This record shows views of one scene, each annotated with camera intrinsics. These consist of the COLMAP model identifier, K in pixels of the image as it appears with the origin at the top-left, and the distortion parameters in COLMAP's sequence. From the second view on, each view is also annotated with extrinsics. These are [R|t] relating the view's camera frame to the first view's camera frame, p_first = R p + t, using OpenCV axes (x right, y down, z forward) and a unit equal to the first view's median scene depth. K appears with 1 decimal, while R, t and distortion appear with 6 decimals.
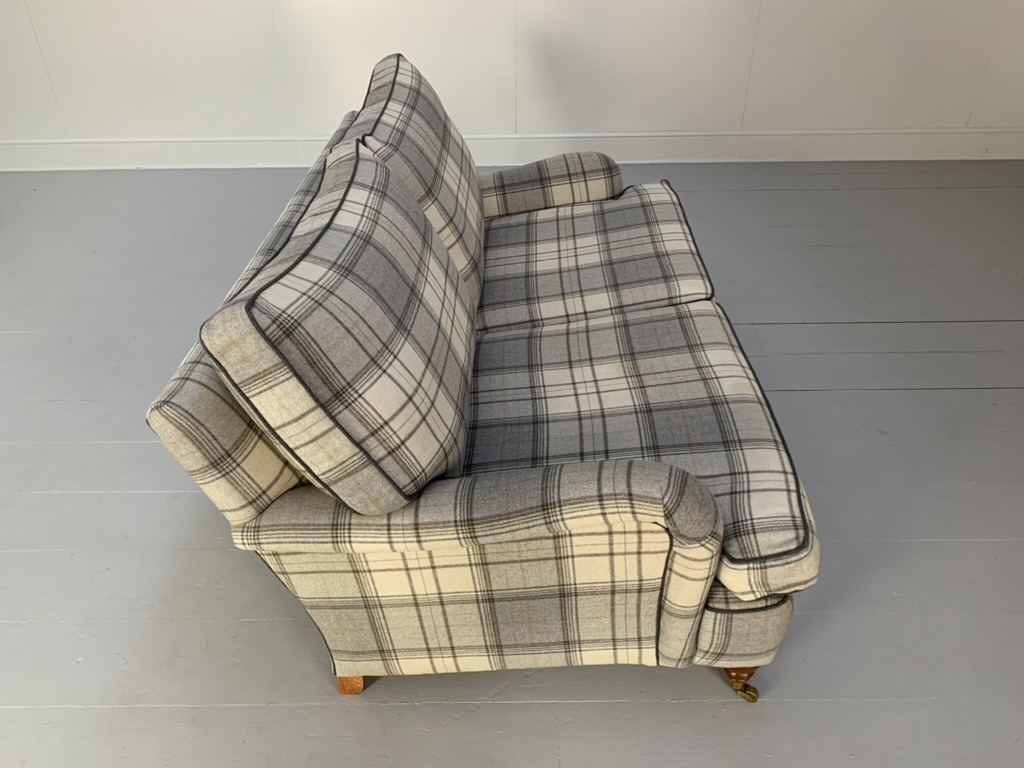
lens RADIAL K [[788.9, 0, 508.7], [0, 788.9, 388.3], [0, 0, 1]] dist [0.104428, -0.178783]
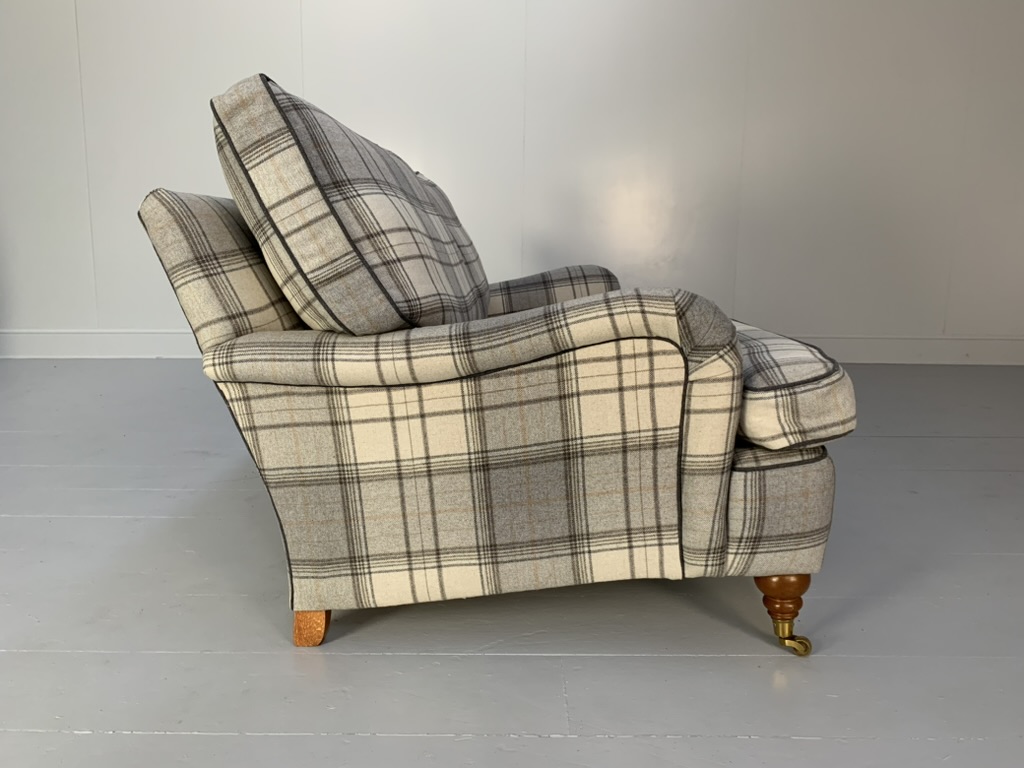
lens RADIAL K [[788.9, 0, 514.0], [0, 788.9, 445.3], [0, 0, 1]] dist [0.104428, -0.178783]
pose [[0.999819, 0.018746, -0.003105, 0.011938], [-0.018254, 0.902176, -0.430982, 0.655926], [-0.005277, 0.430961, 0.902355, 0.220546]]
